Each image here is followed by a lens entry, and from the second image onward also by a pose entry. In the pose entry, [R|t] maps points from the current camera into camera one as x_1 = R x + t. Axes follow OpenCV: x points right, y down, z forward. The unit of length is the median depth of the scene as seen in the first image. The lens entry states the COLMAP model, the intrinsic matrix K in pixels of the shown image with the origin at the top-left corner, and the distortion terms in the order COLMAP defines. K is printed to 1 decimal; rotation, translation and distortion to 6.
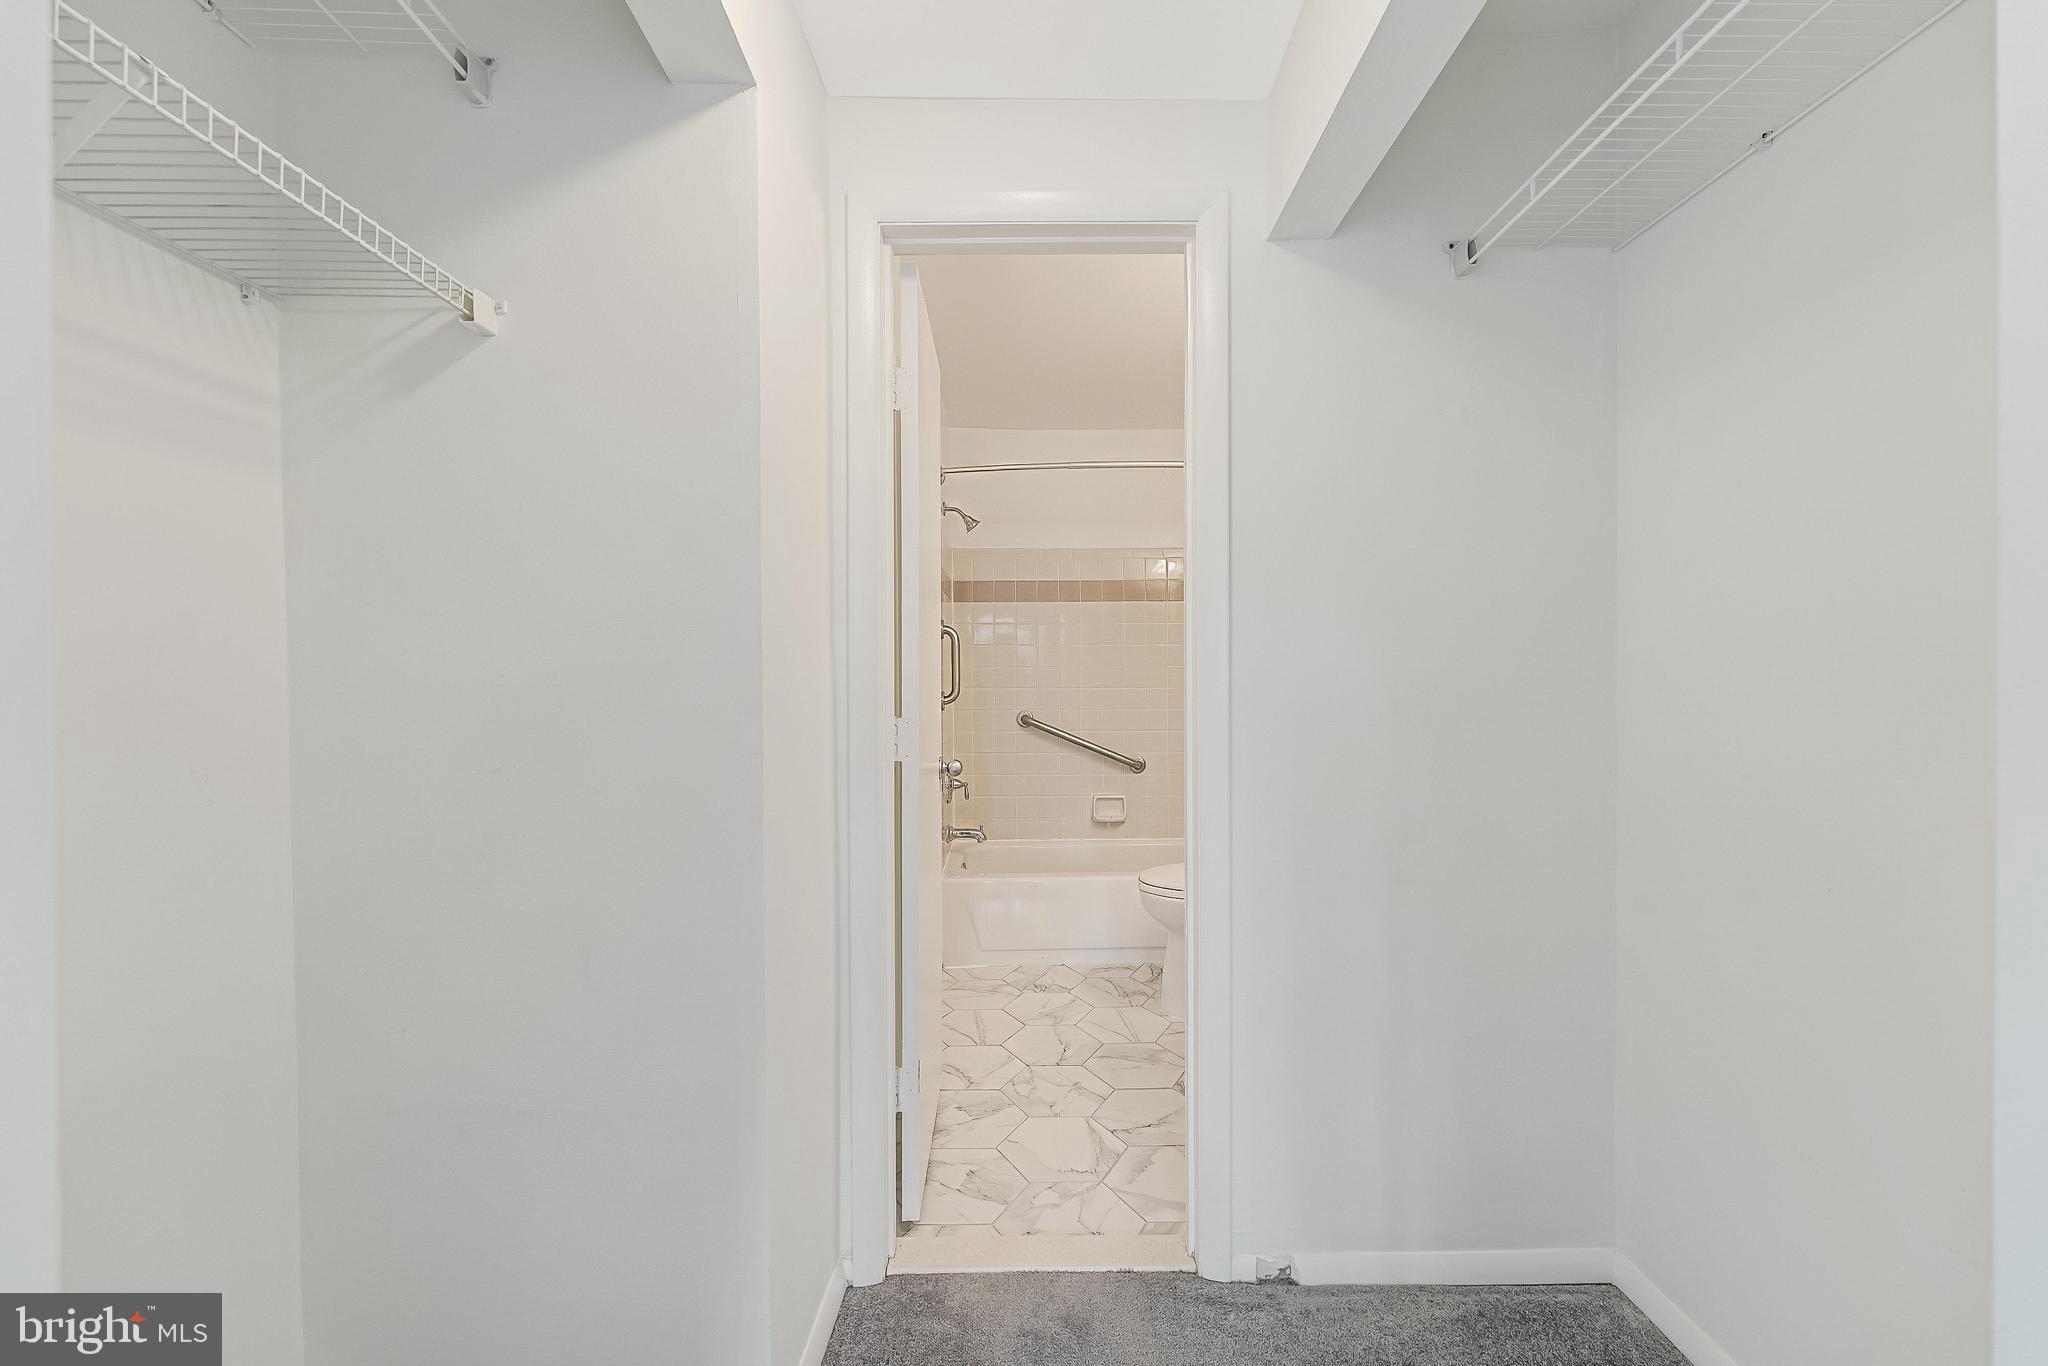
lens RADIAL K [[822.7, 0, 1028.3], [0, 822.7, 672.2], [0, 0, 1]] dist [0.005956, -0.002217]
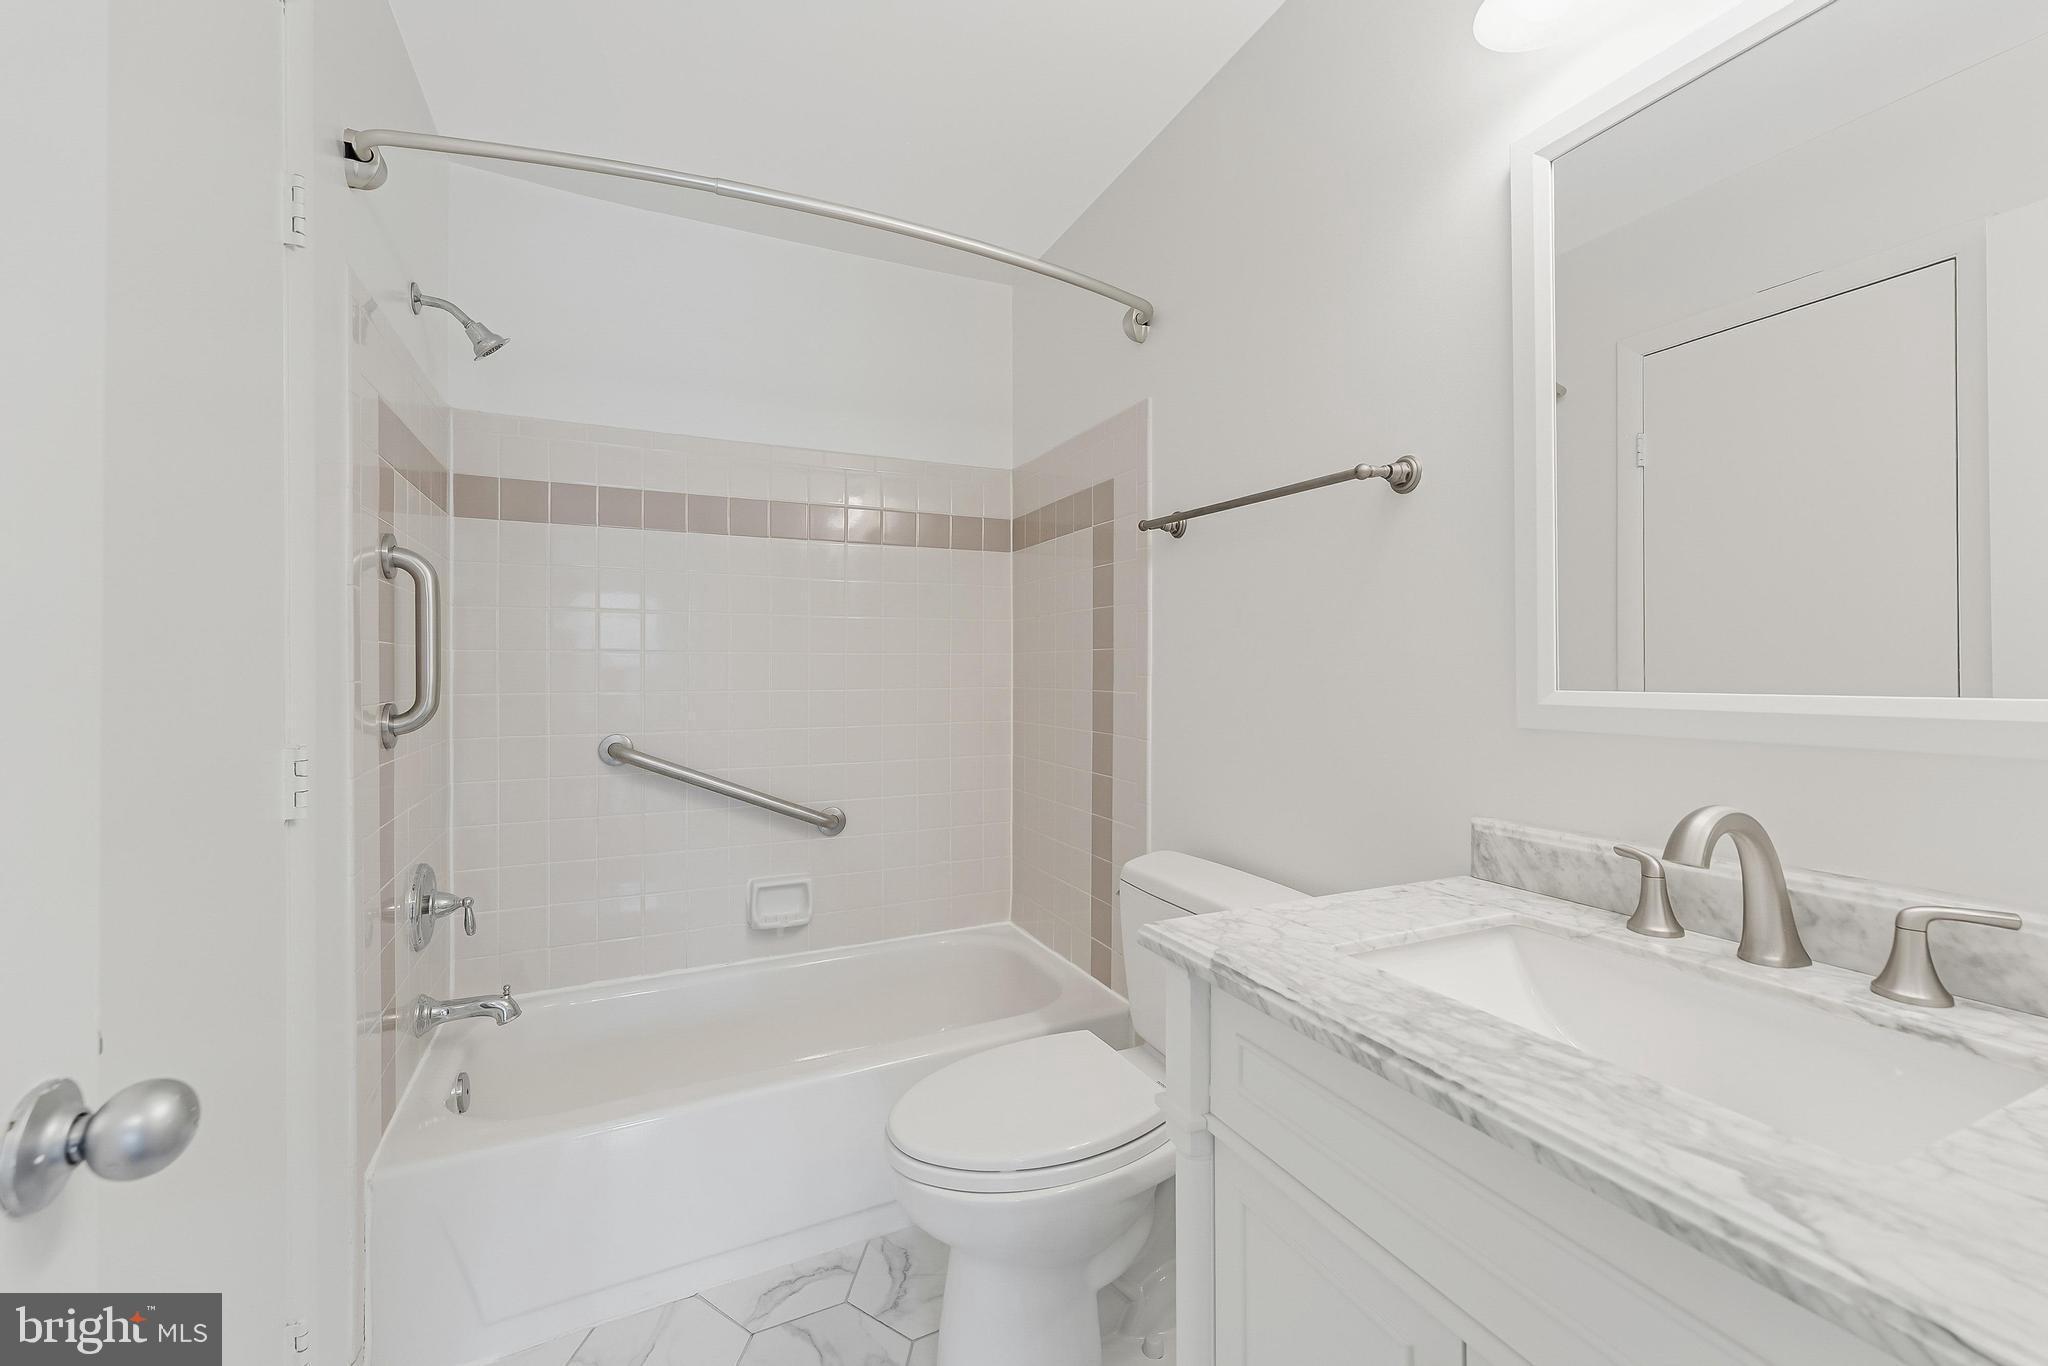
lens RADIAL K [[822.7, 0, 1025.8], [0, 822.7, 672.3], [0, 0, 1]] dist [0.005956, -0.002217]
pose [[0.907777, 0.004392, 0.419429, 0.013387], [-0.007918, 0.999946, 0.006666, 0.001742], [-0.419378, -0.009372, 0.907764, 0.429089]]
